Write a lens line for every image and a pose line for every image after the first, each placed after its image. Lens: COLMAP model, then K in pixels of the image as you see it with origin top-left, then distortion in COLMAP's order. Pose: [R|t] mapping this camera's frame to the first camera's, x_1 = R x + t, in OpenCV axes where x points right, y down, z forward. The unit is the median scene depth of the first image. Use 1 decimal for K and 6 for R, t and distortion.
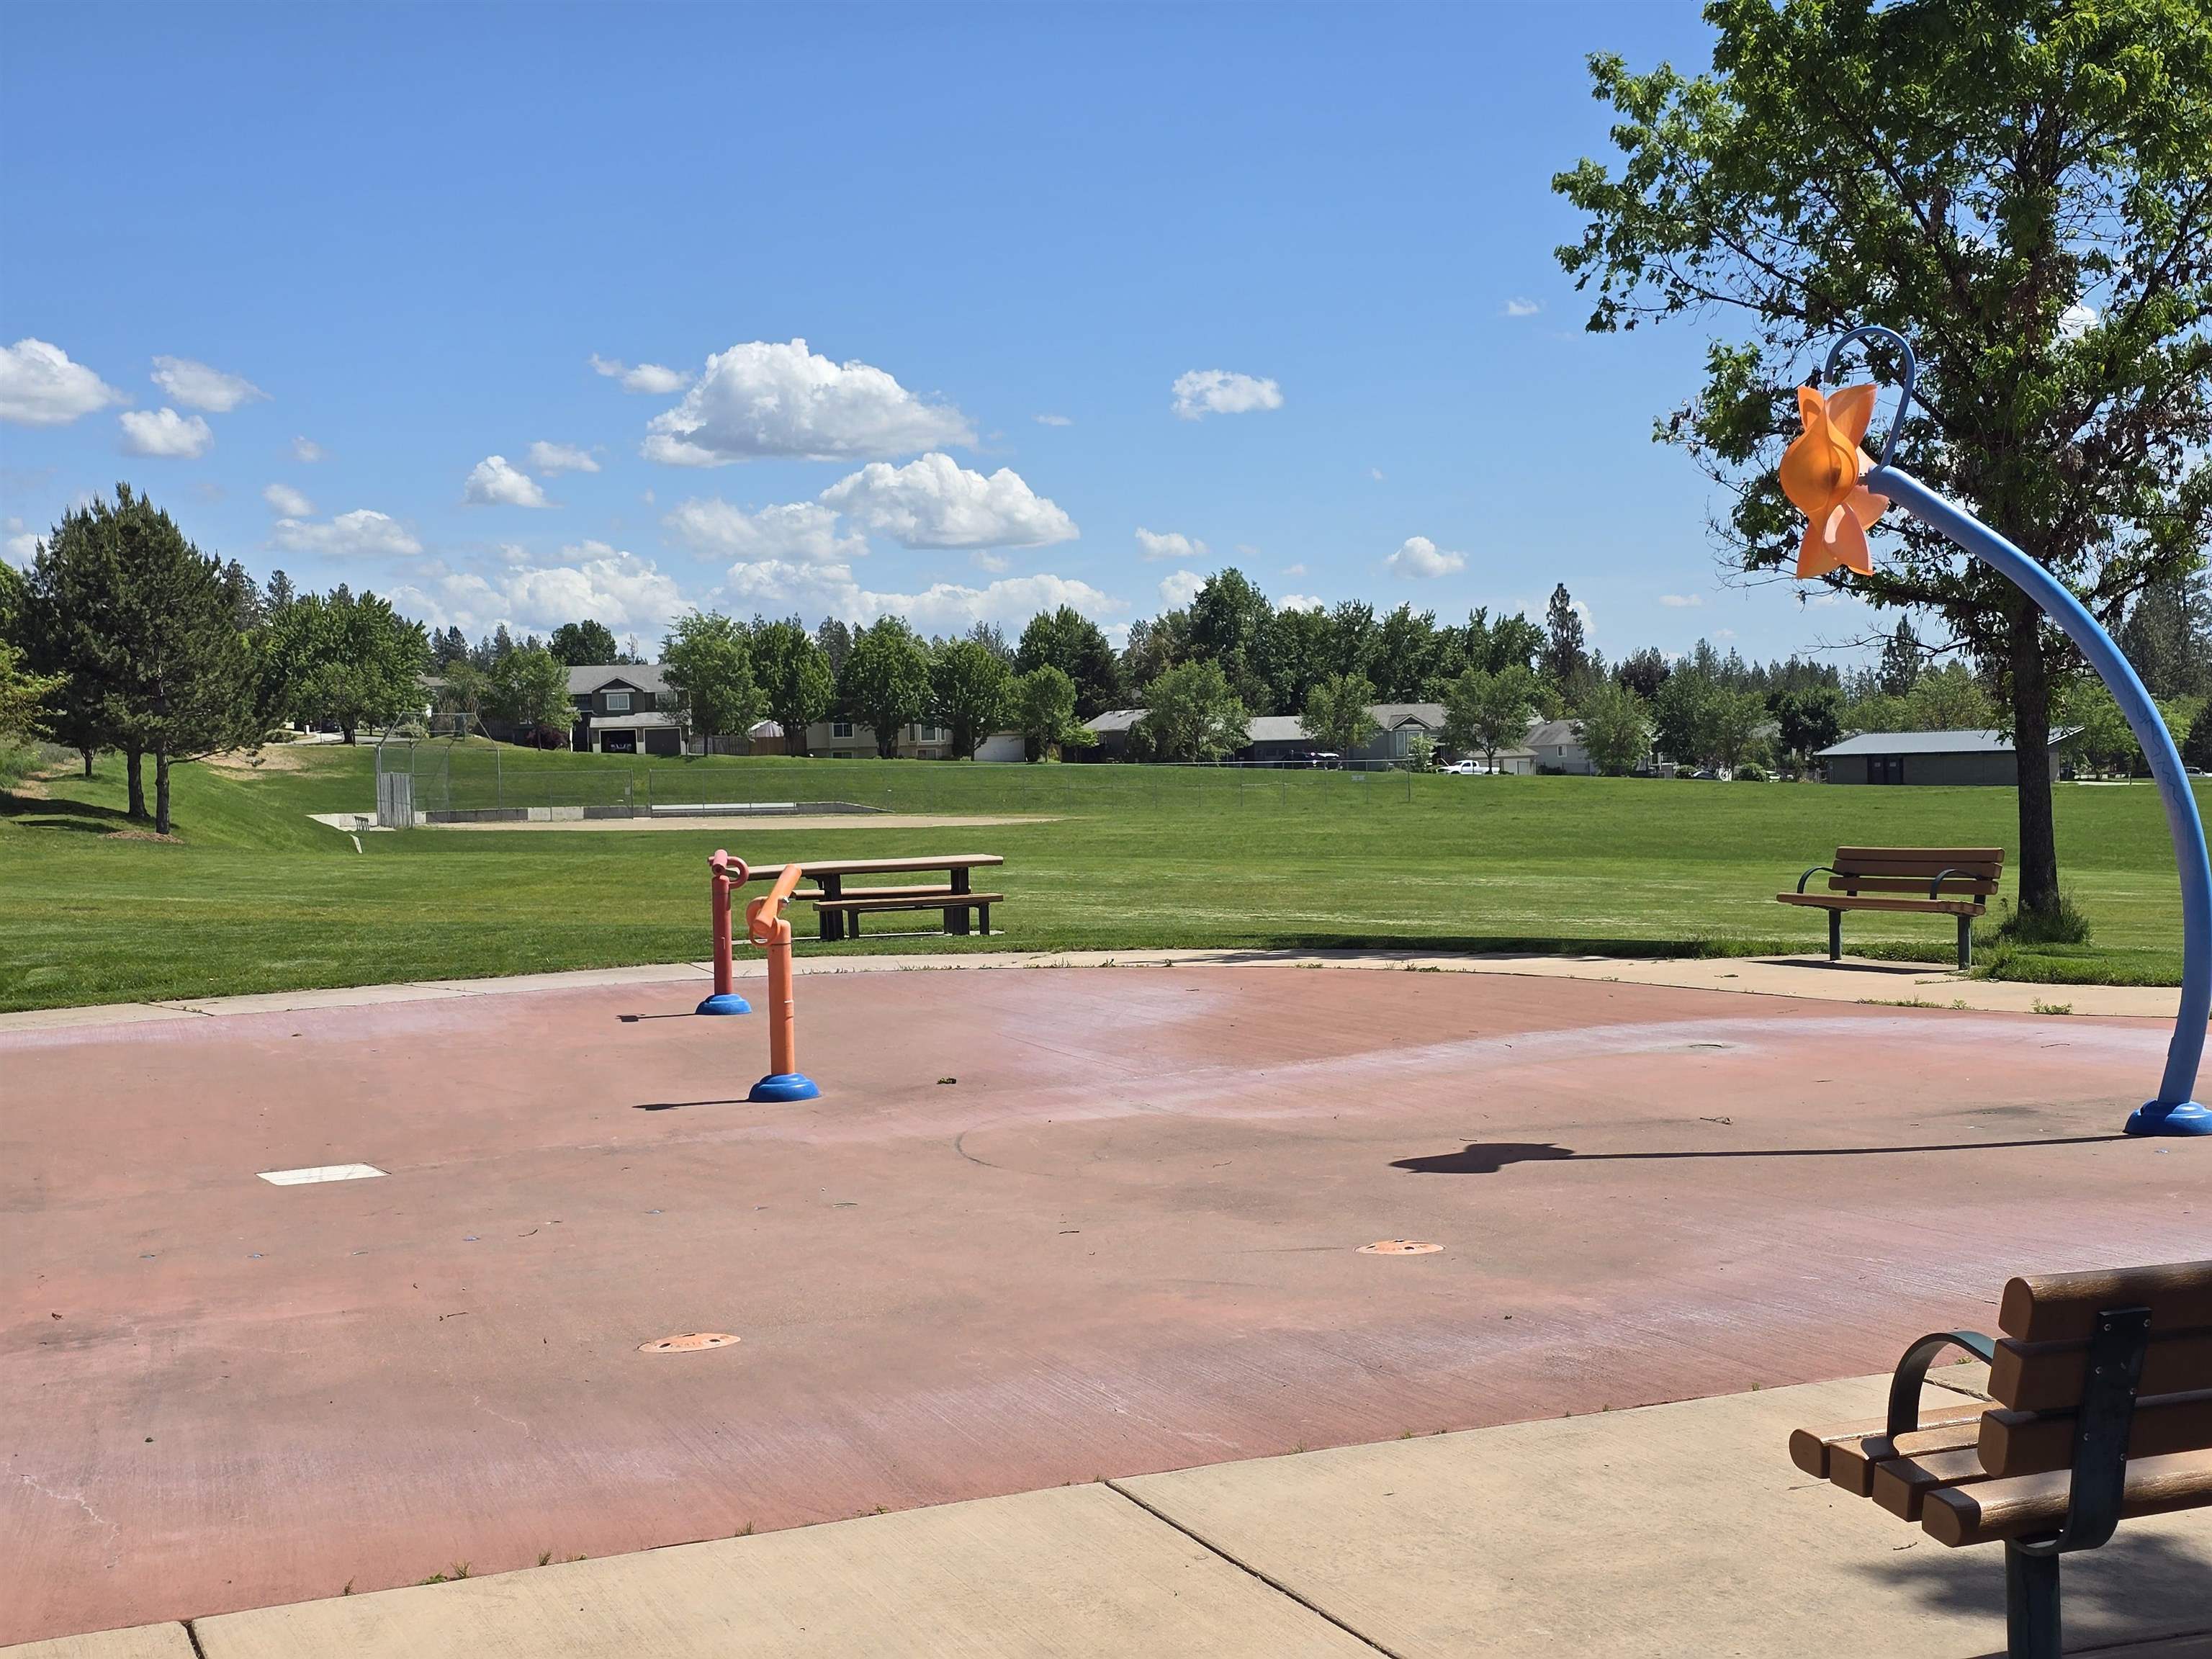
lens RADIAL K [[2939.2, 0, 1118.6], [0, 2939.2, 827.9], [0, 0, 1]] dist [0.049261, 0.000000]
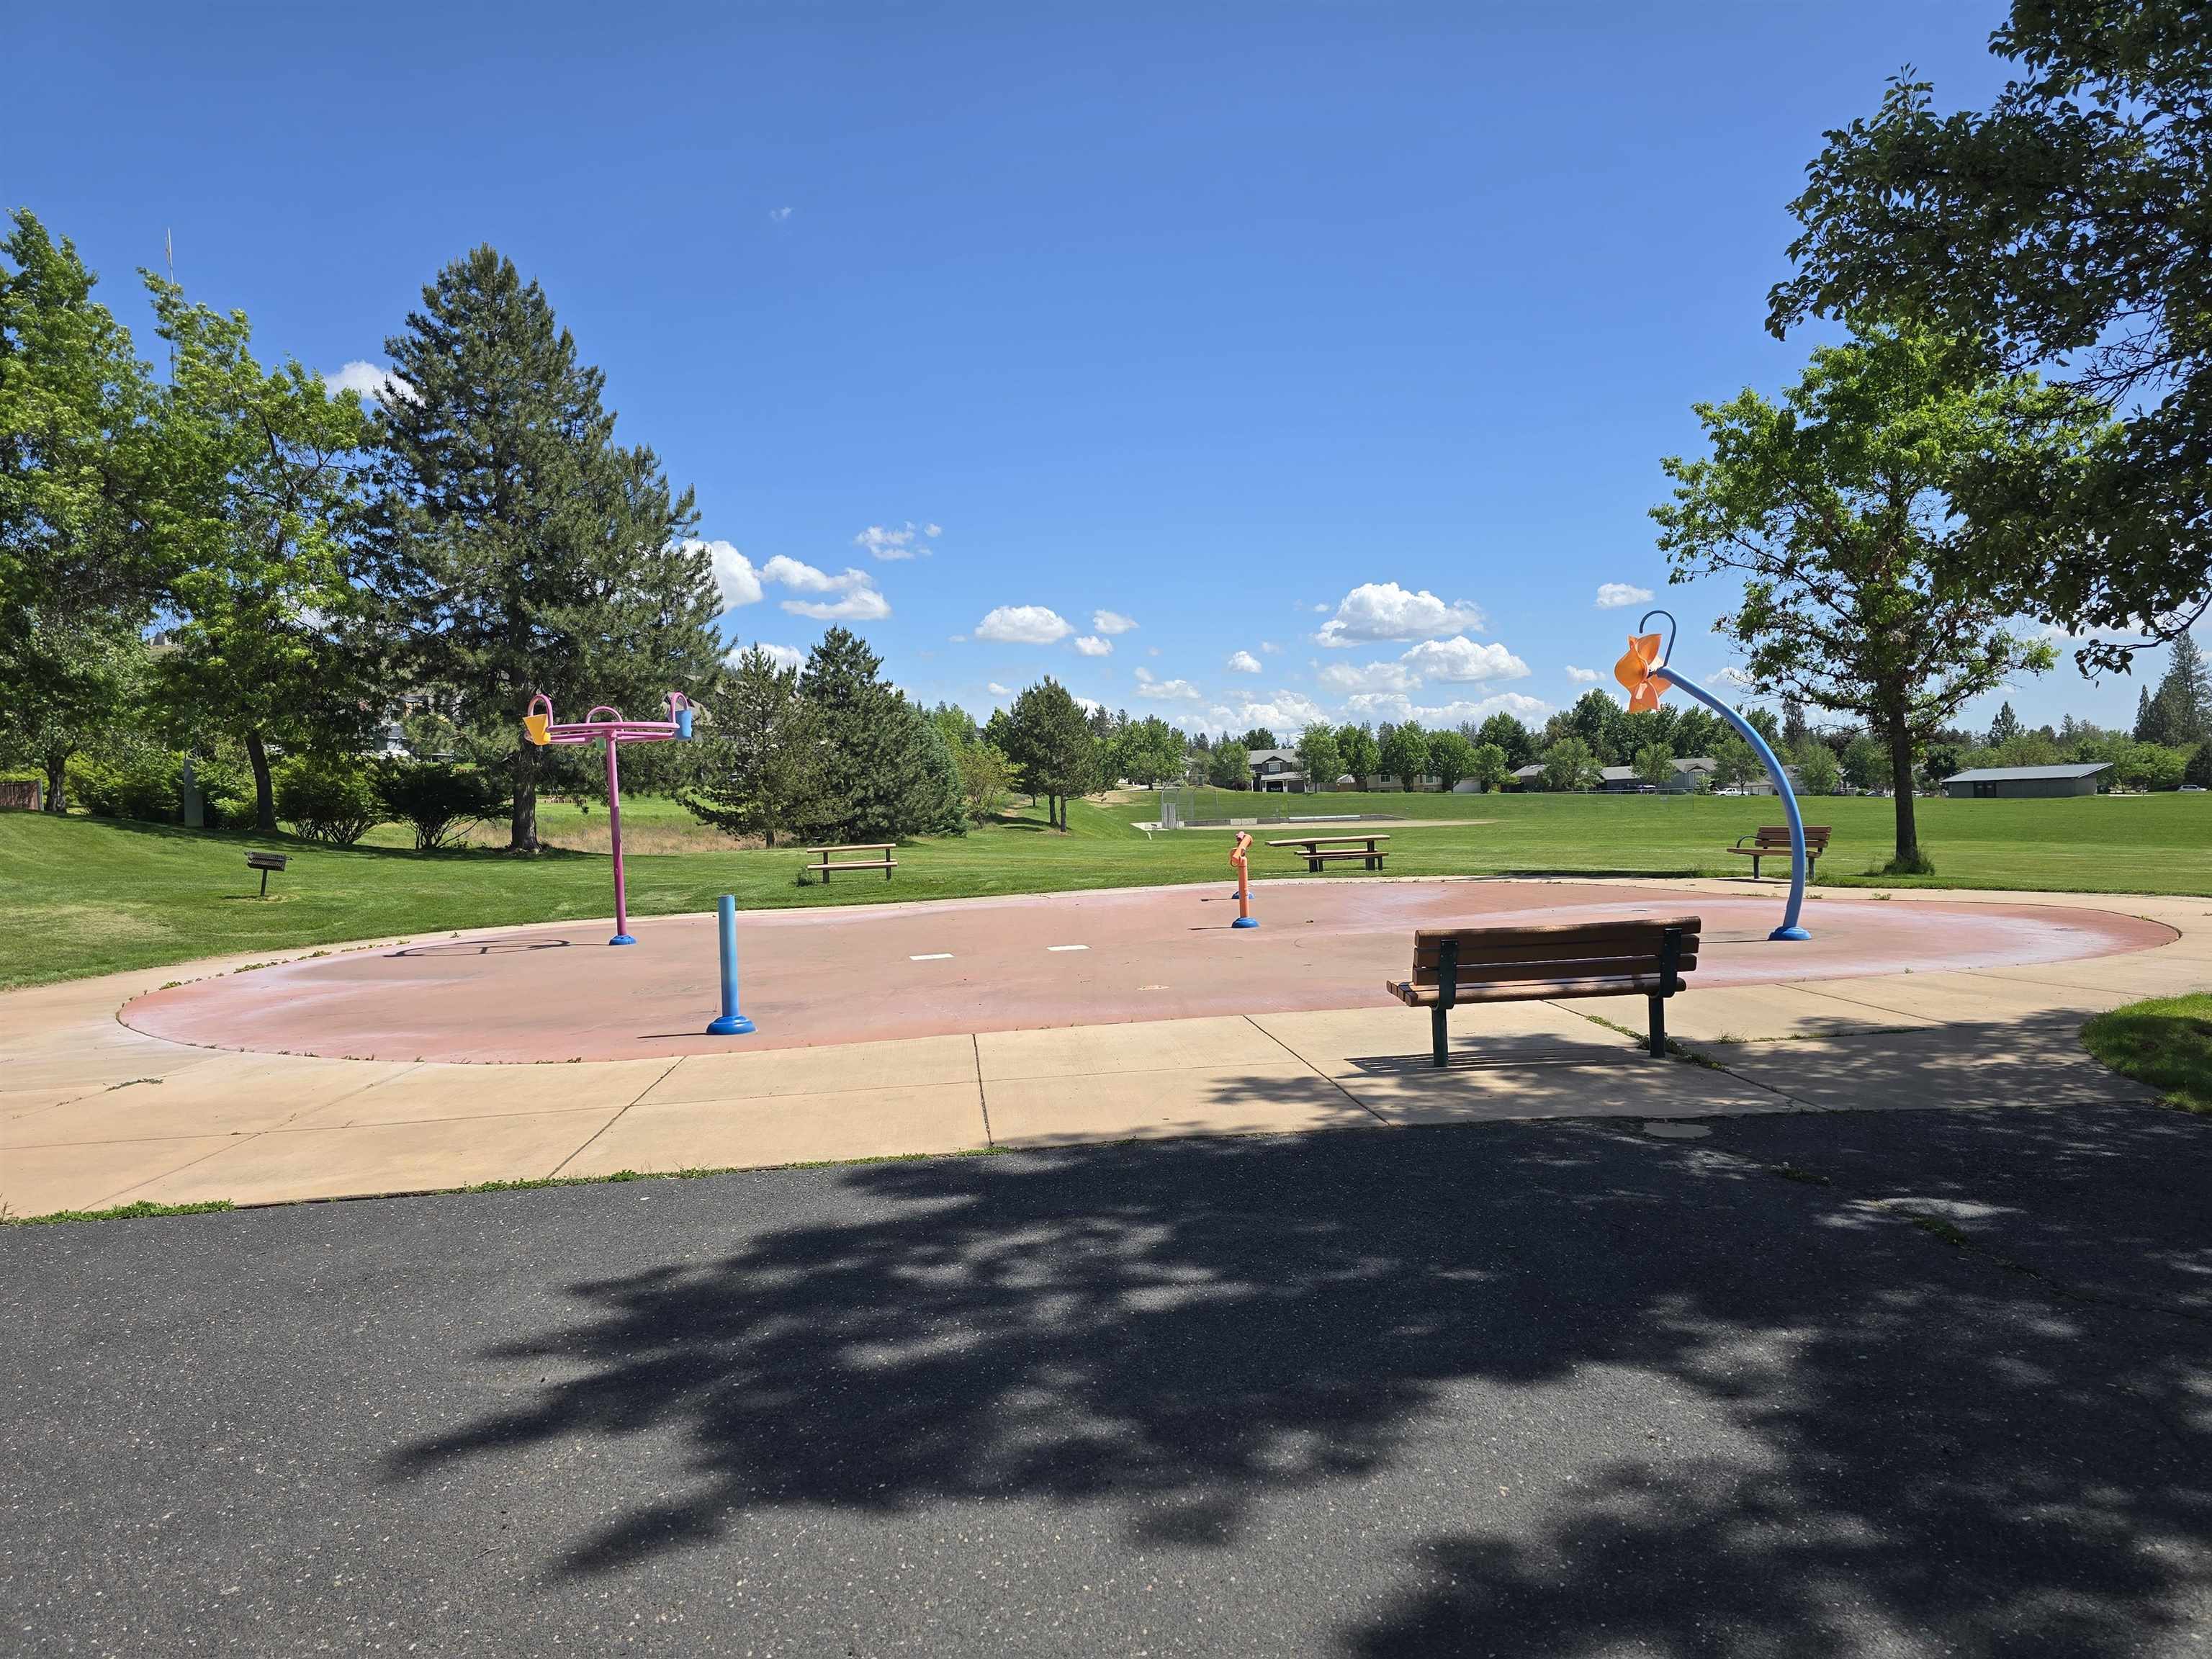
lens RADIAL K [[2939.2, 0, 1103.9], [0, 2939.2, 823.6], [0, 0, 1]] dist [0.049261, 0.000000]
pose [[0.921130, -0.012734, -0.389046, 0.531618], [0.006984, 0.999845, -0.016191, 0.029892], [0.389192, 0.012197, 0.921076, -0.967659]]
